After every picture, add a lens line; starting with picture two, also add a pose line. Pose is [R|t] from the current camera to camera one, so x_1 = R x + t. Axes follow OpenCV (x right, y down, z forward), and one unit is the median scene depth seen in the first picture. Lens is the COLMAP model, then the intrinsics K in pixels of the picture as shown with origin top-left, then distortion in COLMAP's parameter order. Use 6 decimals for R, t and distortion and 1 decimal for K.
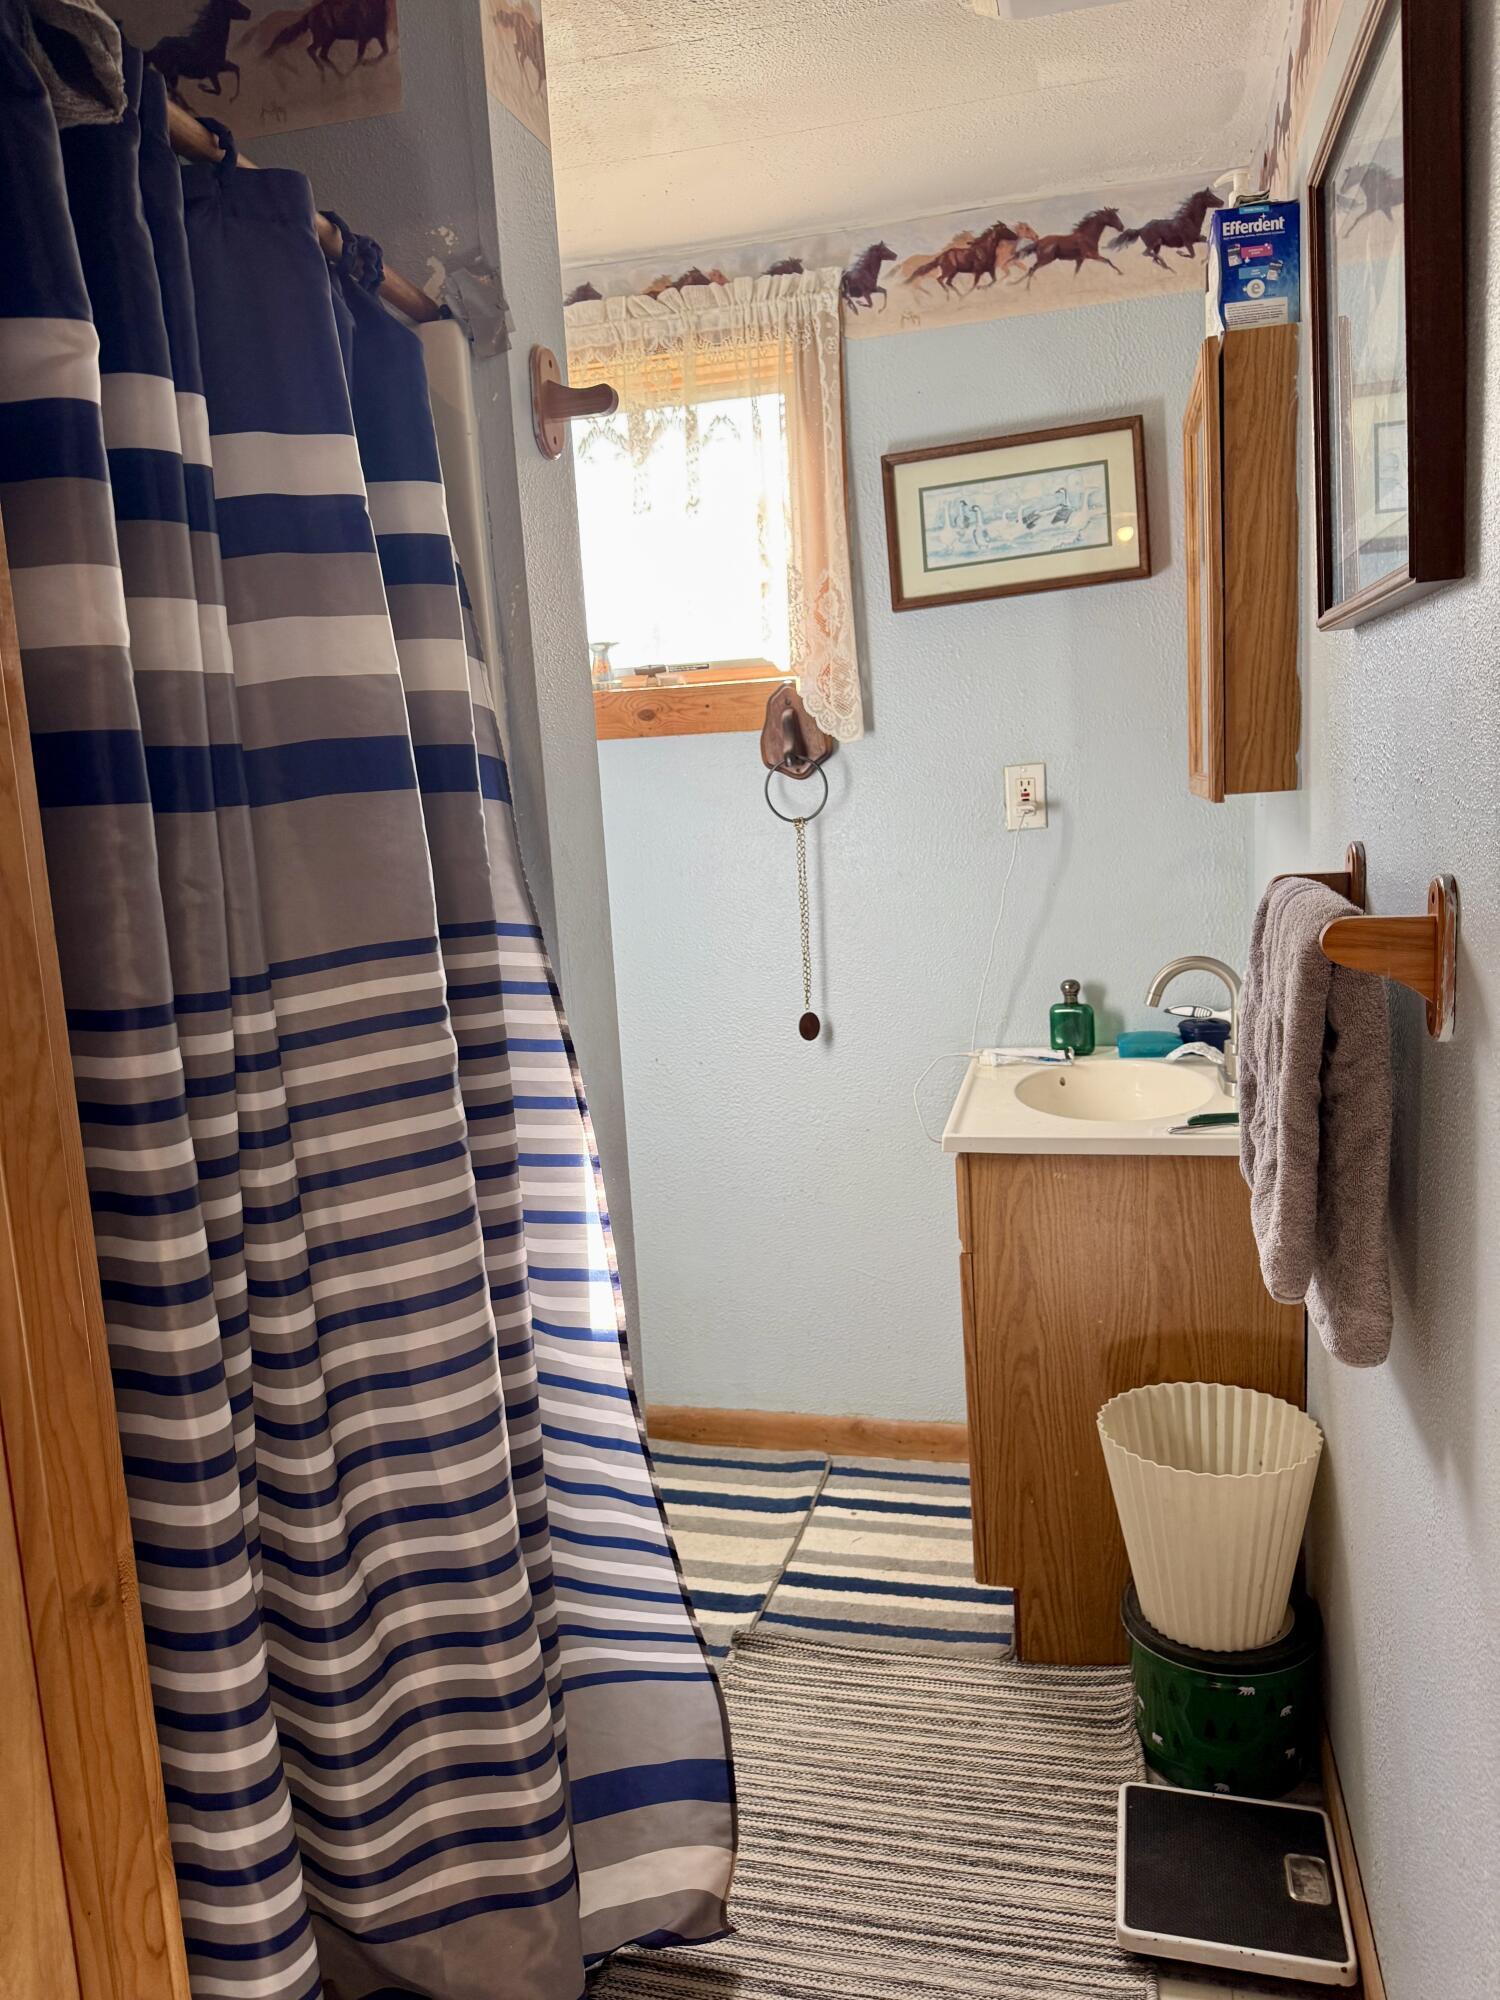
lens RADIAL K [[1428.8, 0, 741.1], [0, 1428.8, 1019.4], [0, 0, 1]] dist [0.074177, -0.090626]
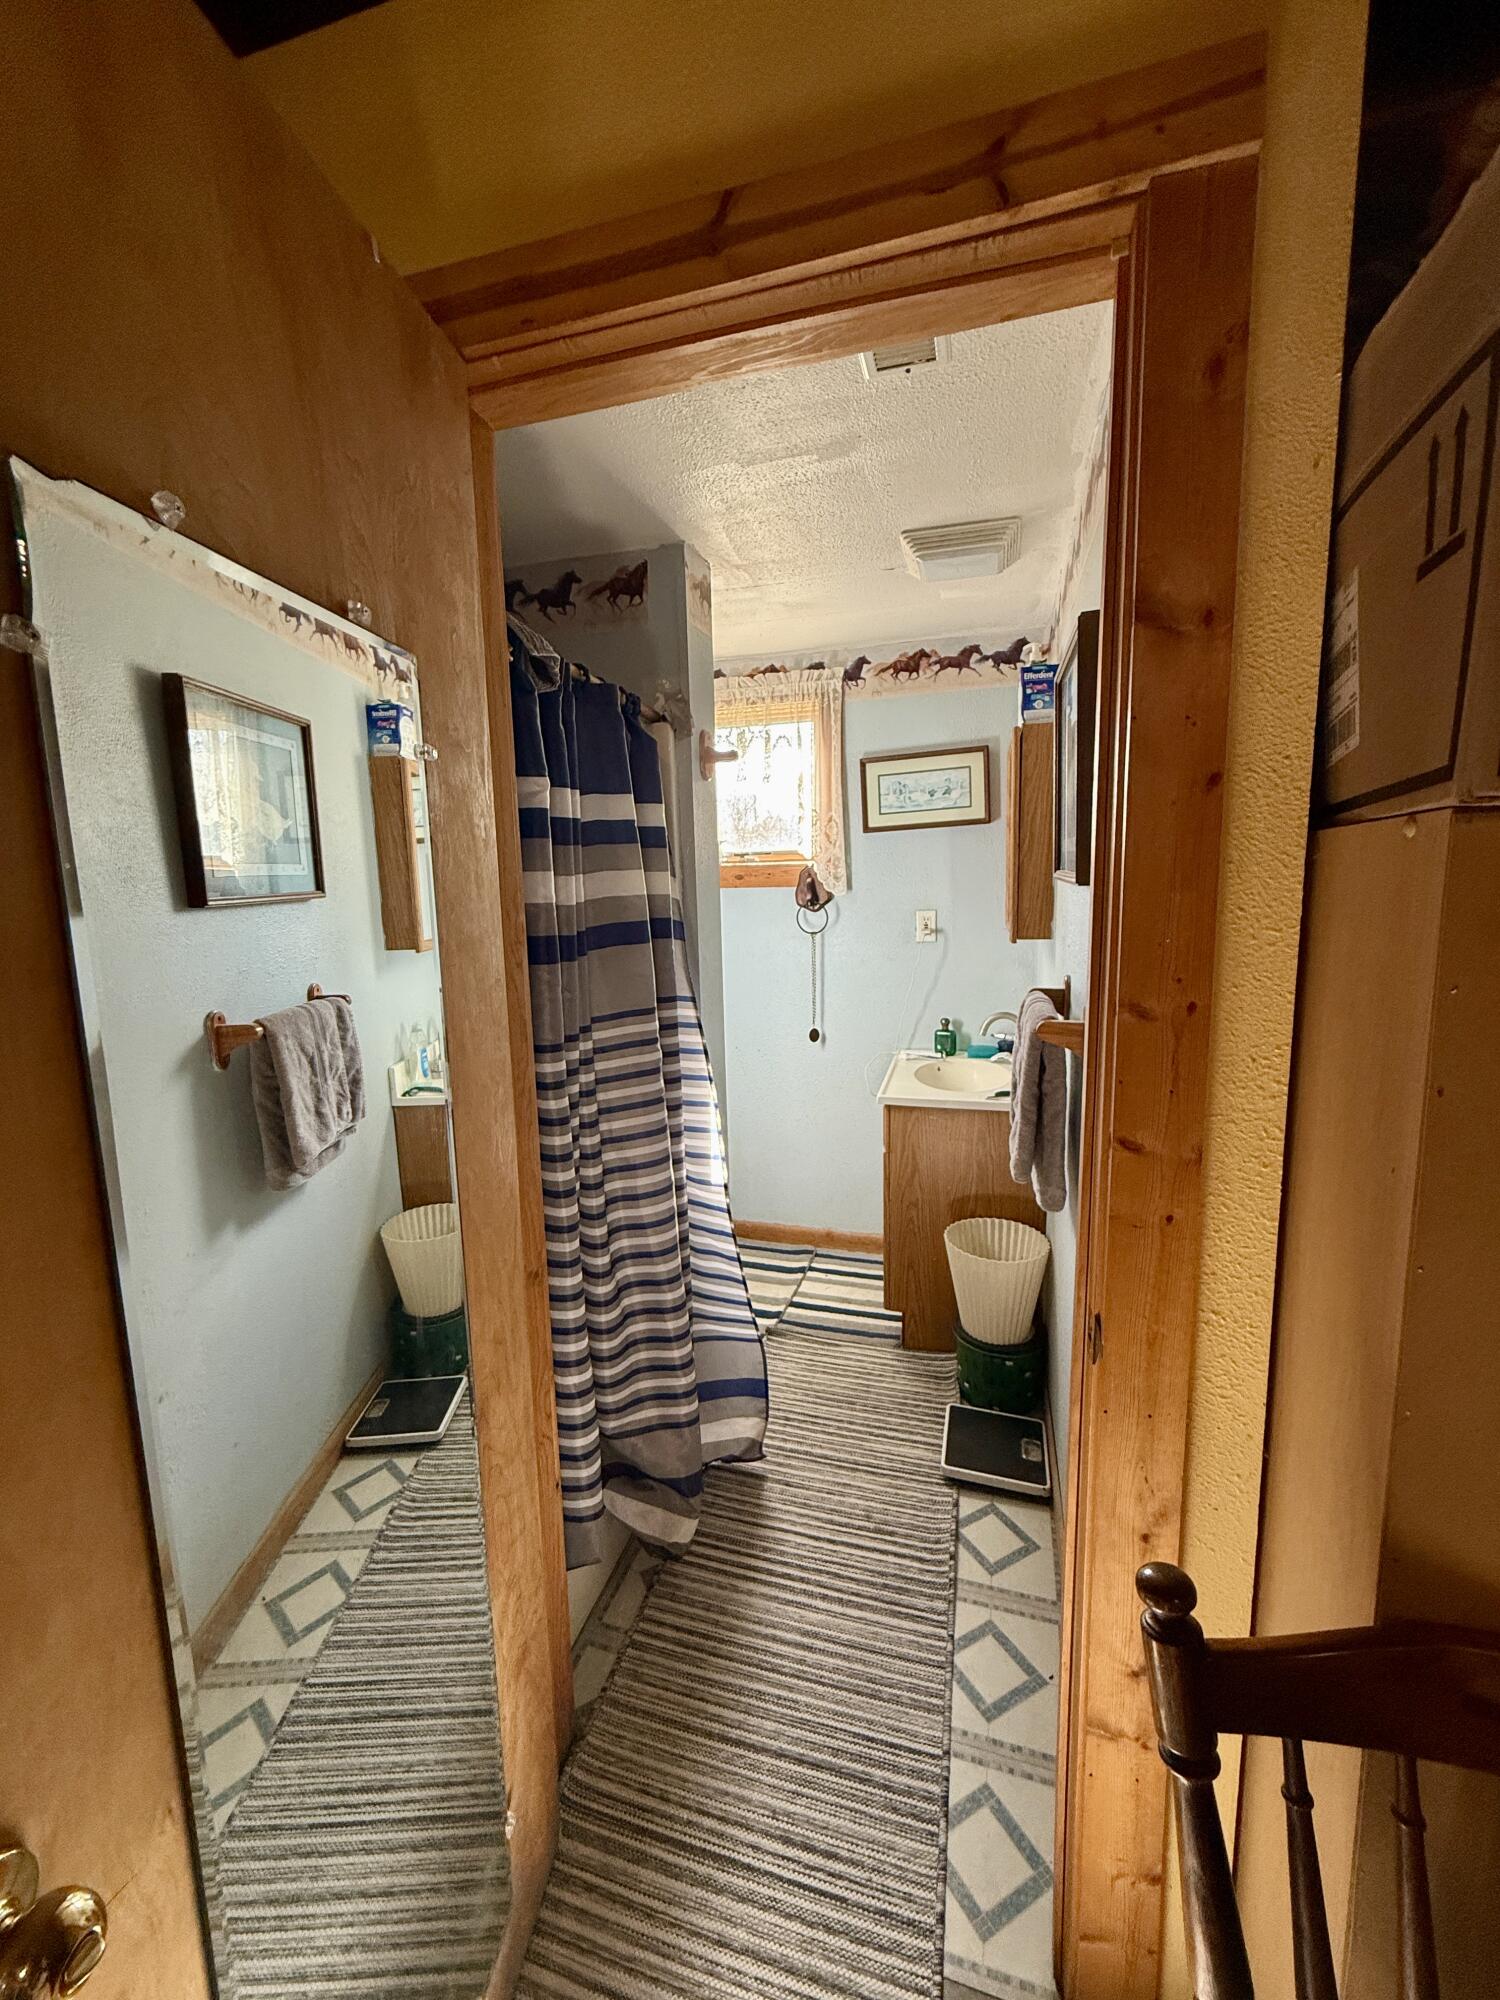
lens RADIAL K [[812.4, 0, 746.7], [0, 812.4, 1006.0], [0, 0, 1]] dist [0.001471, 0.001757]
pose [[0.998745, 0.039140, -0.031245, -0.013860], [-0.039271, 0.999222, -0.003577, -0.031373], [0.031081, 0.004800, 0.999505, -0.155064]]
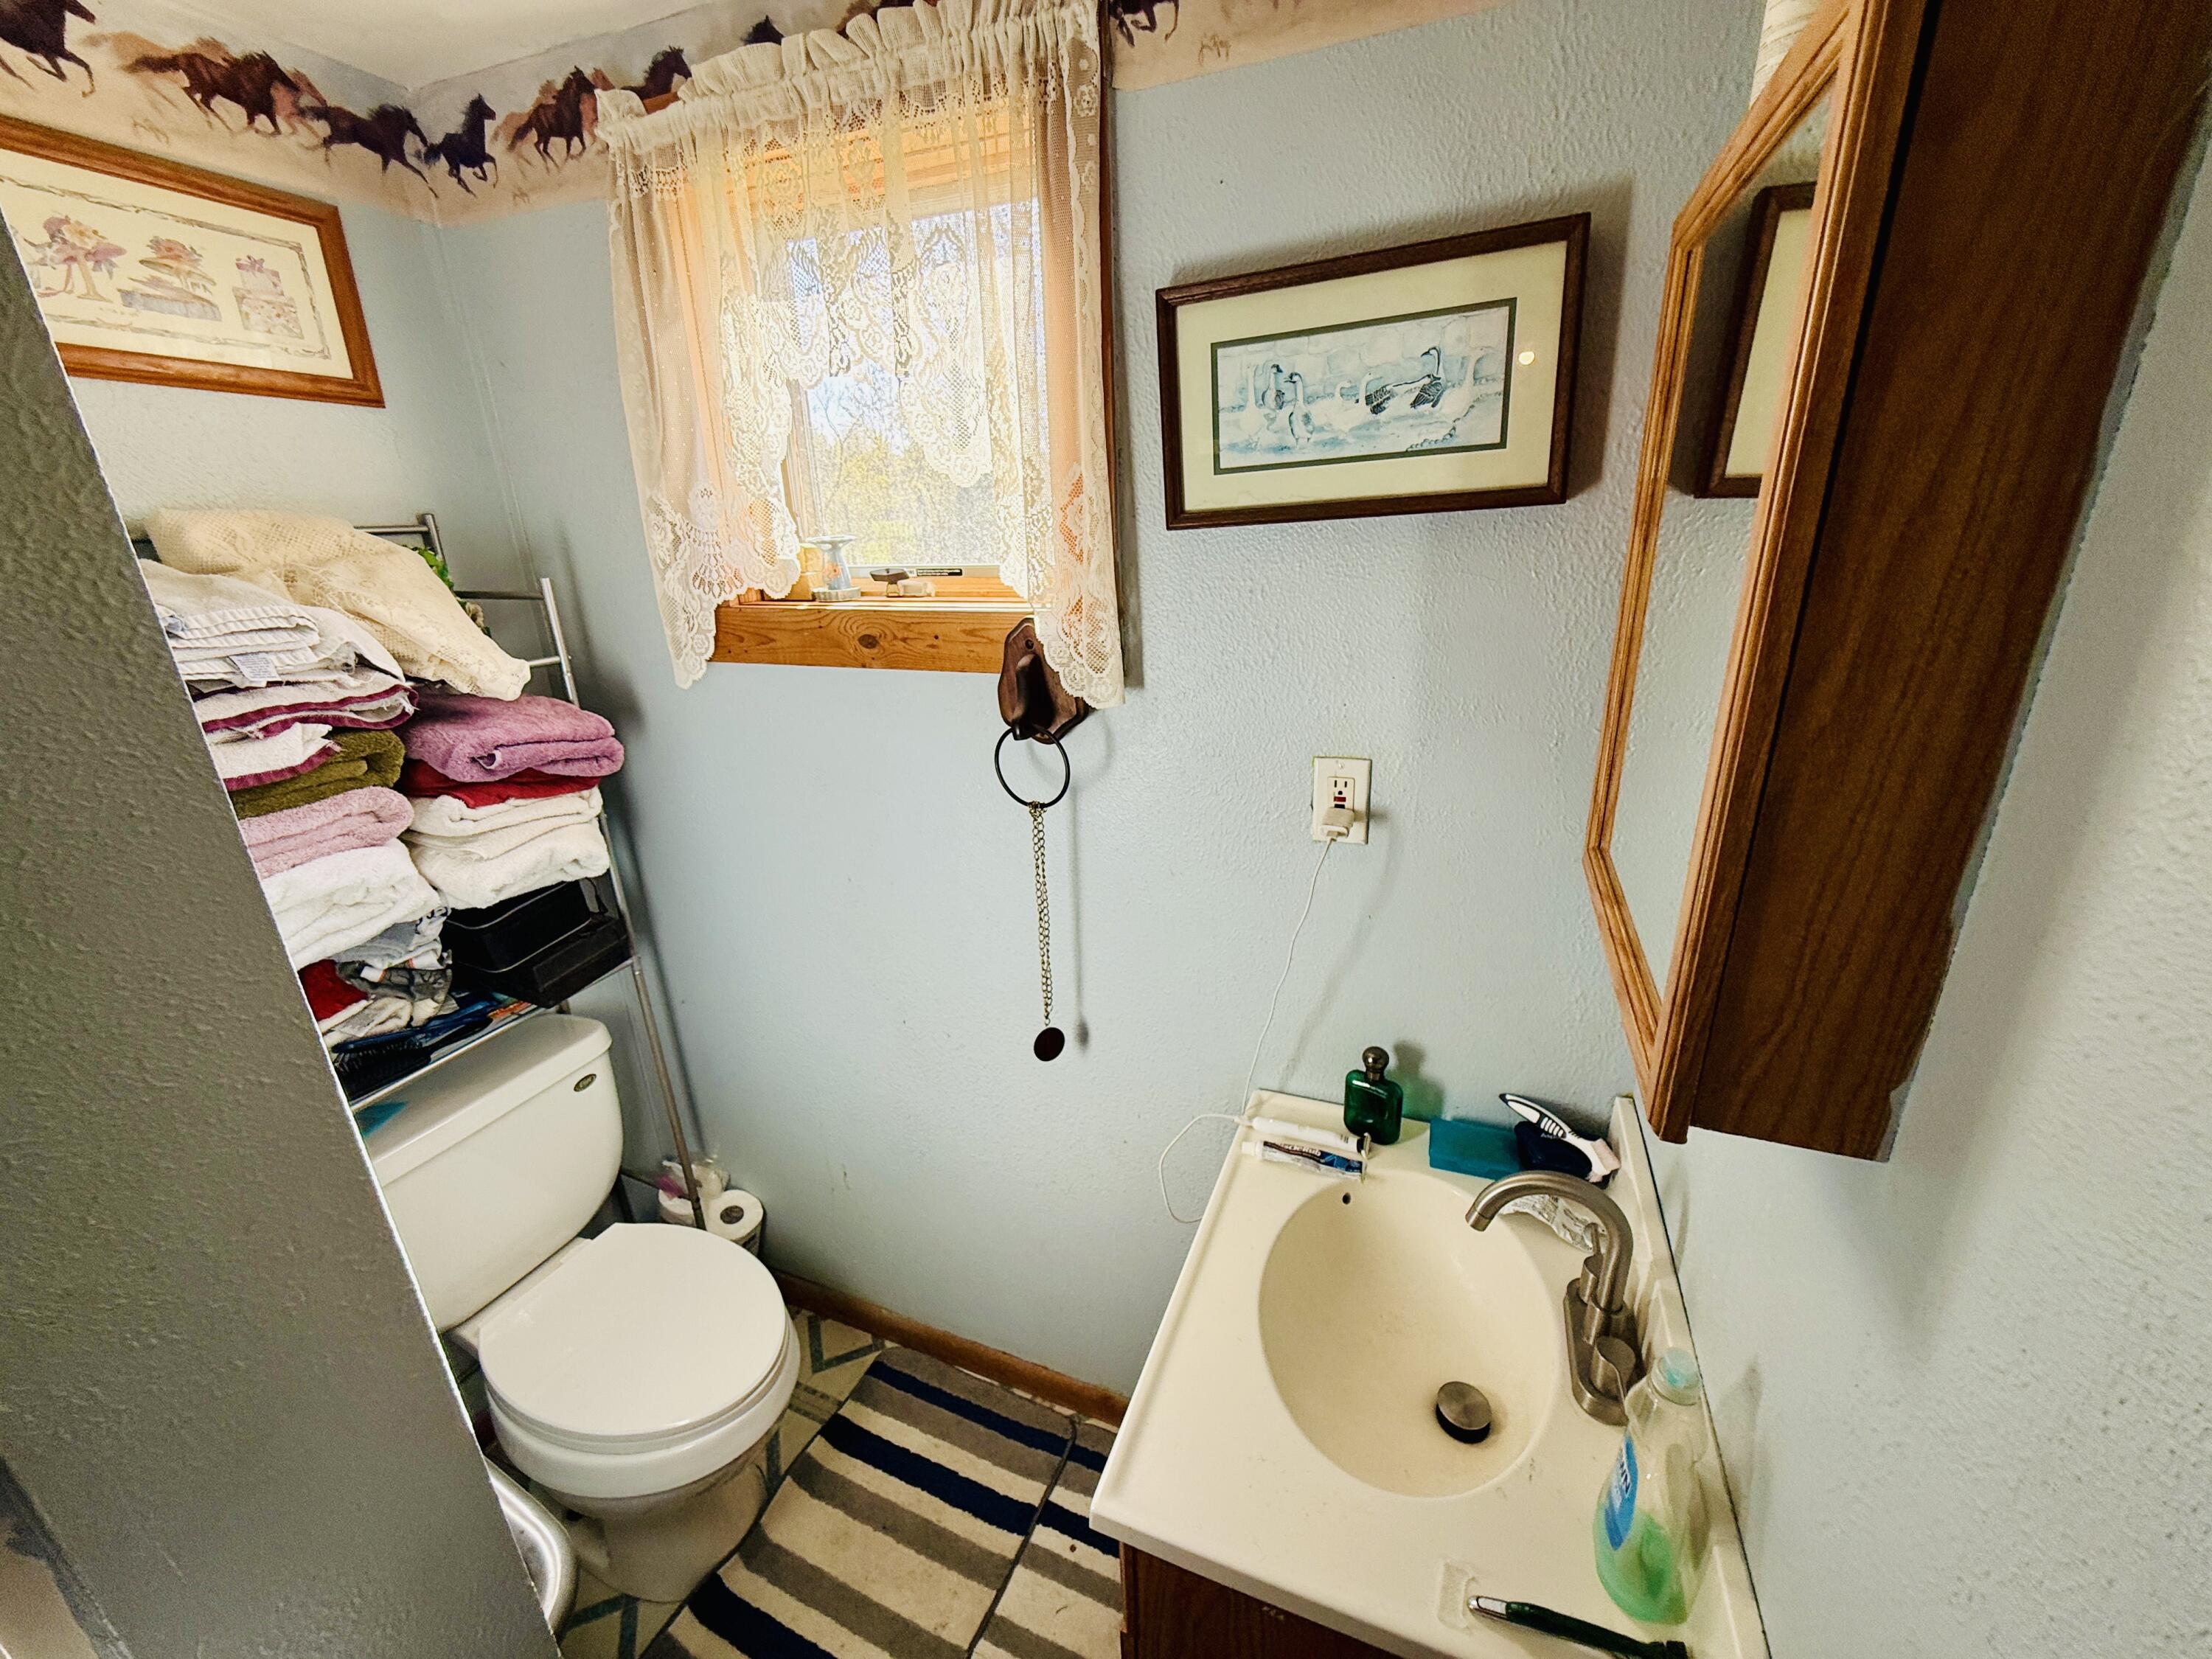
lens RADIAL K [[898.6, 0, 1101.7], [0, 898.6, 833.8], [0, 0, 1]] dist [0.001471, 0.001757]
pose [[0.988666, 0.076639, -0.129094, 0.147469], [-0.052551, 0.982150, 0.180609, -0.226113], [0.140632, -0.171778, 0.975046, 0.571303]]
